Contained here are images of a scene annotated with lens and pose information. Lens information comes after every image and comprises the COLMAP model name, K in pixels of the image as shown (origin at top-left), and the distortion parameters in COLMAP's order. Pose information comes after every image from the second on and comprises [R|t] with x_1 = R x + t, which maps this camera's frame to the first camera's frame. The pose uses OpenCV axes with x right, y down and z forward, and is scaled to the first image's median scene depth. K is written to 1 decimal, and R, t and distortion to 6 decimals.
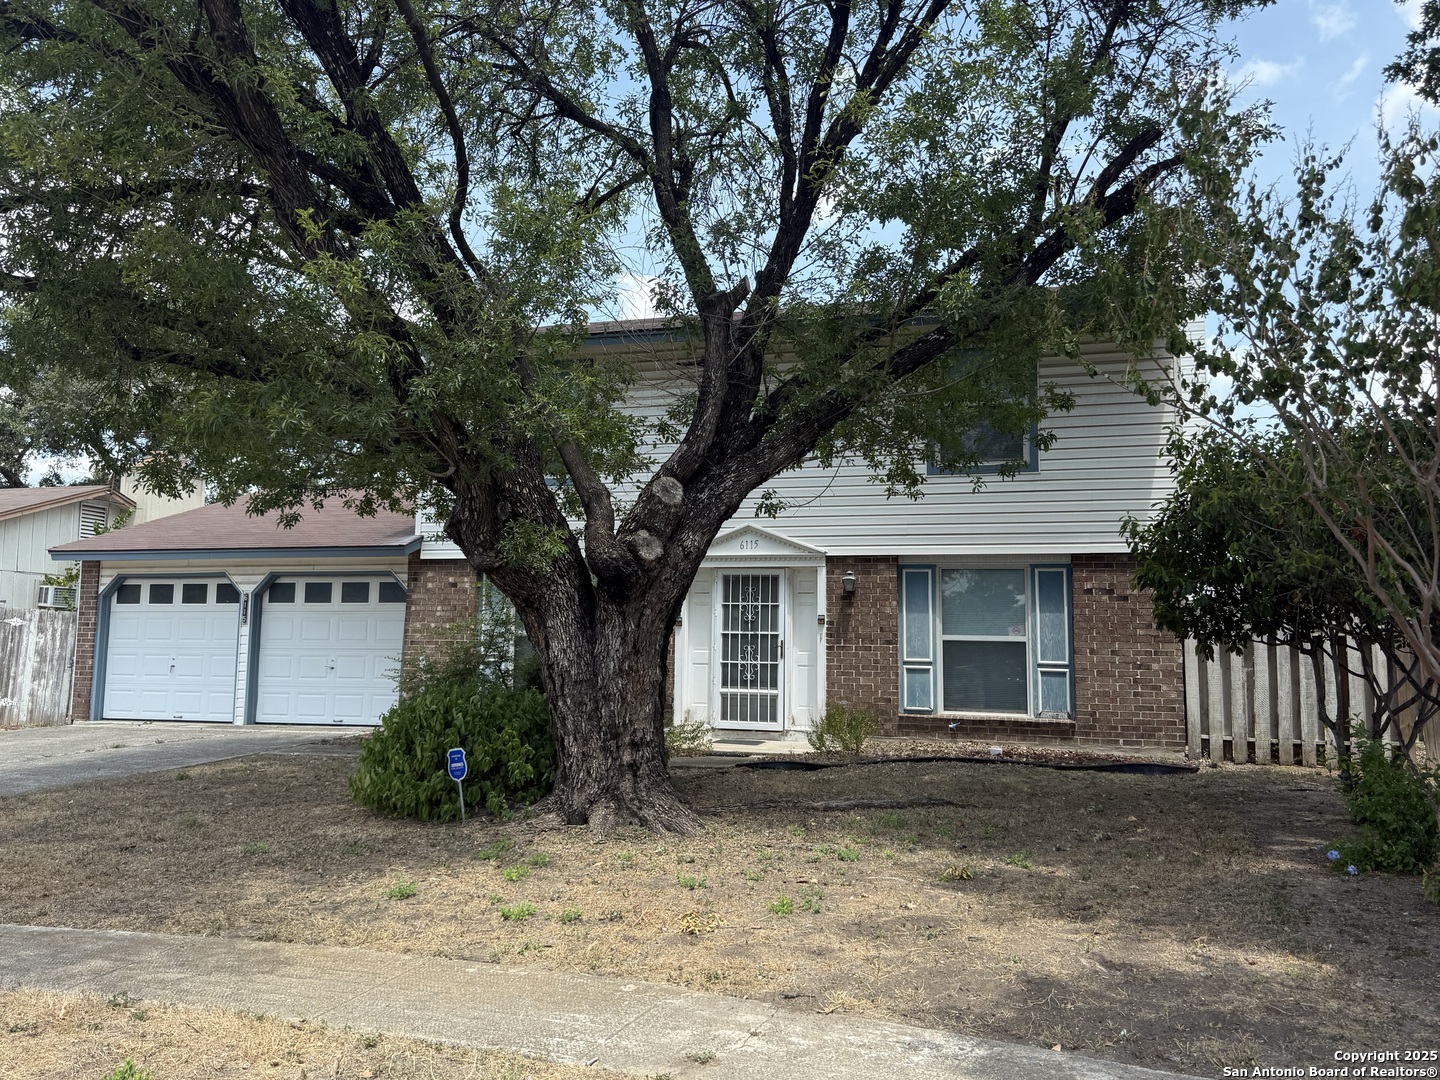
lens RADIAL K [[1230.3, 0, 720.1], [0, 1230.3, 531.2], [0, 0, 1]] dist [0.070077, -0.028876]
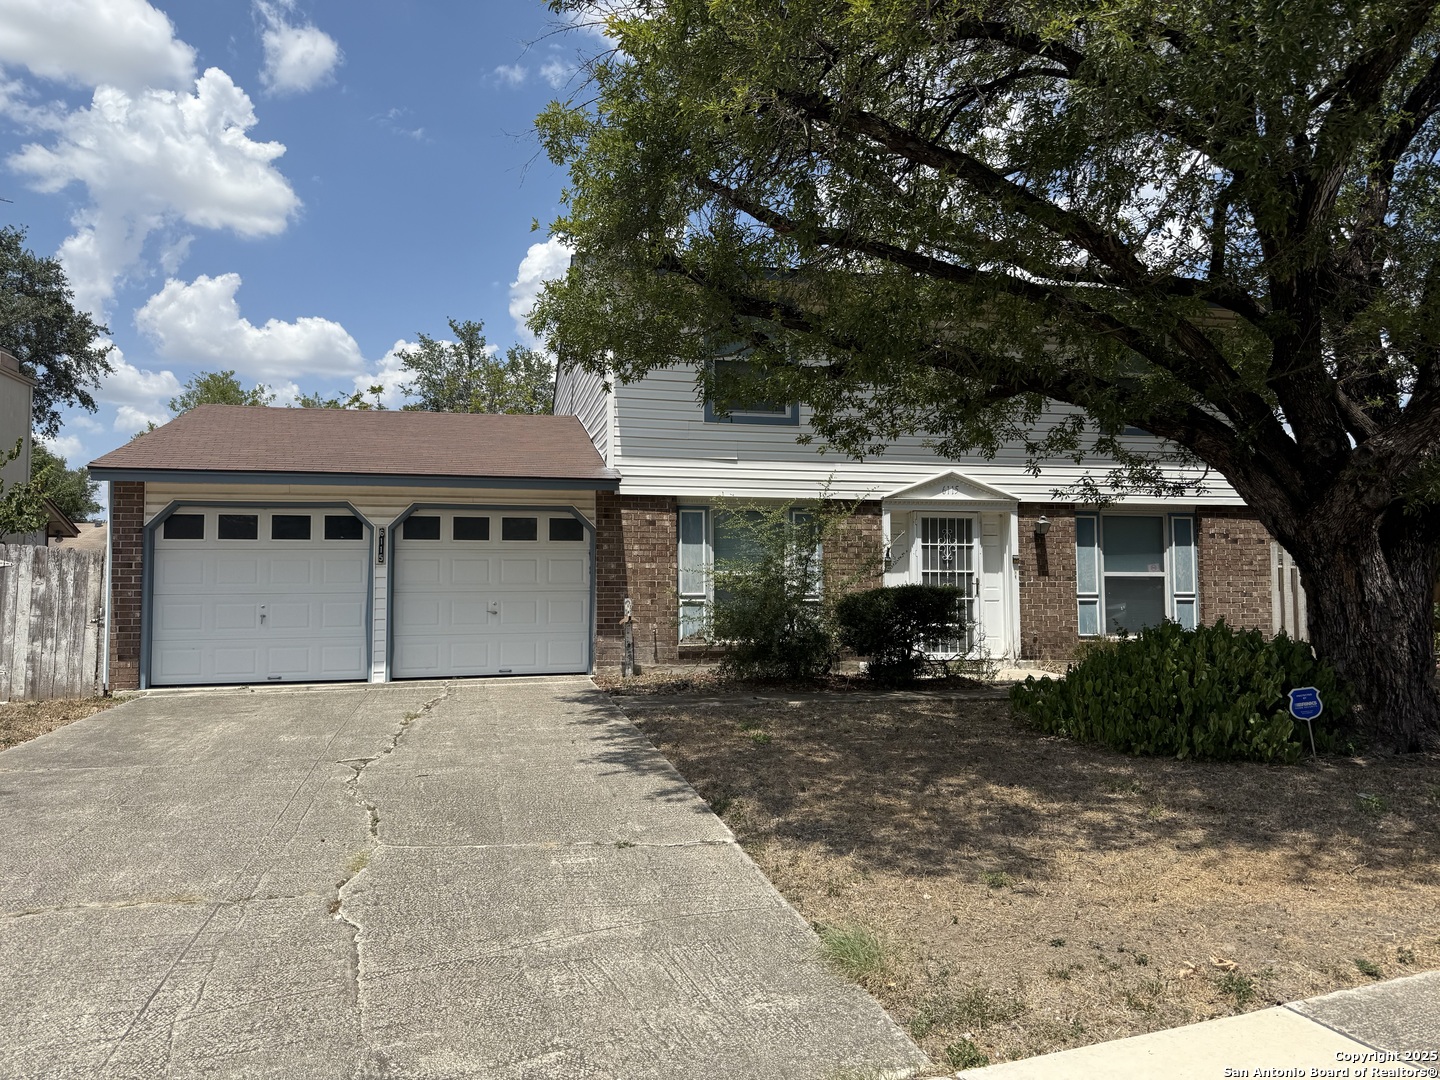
lens RADIAL K [[1015.9, 0, 715.0], [0, 1015.9, 549.6], [0, 0, 1]] dist [0.046410, -0.059185]
pose [[0.862791, 0.004875, 0.505538, -0.561384], [-0.032684, 0.998400, 0.046153, 0.026675], [-0.504504, -0.056343, 0.861569, 0.308203]]
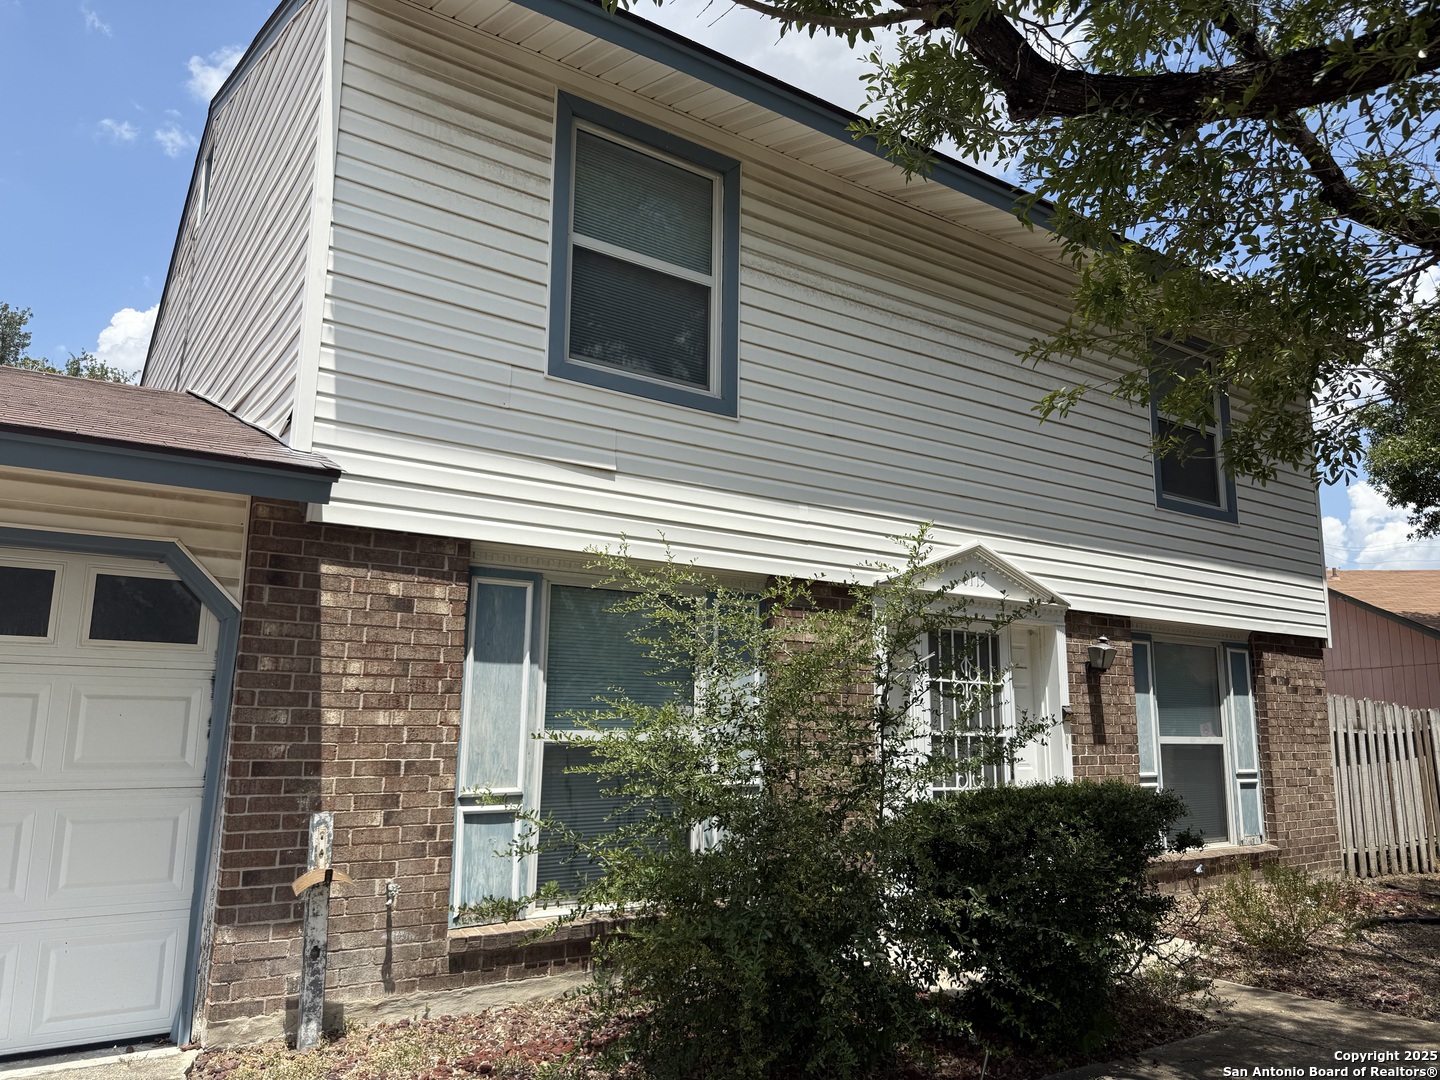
lens RADIAL K [[1015.9, 0, 712.1], [0, 1015.9, 541.1], [0, 0, 1]] dist [0.046410, -0.059185]
pose [[0.621866, 0.129485, 0.772345, -0.389858], [-0.081954, 0.991581, -0.100255, 0.047412], [-0.778824, -0.000951, 0.627242, 0.738515]]
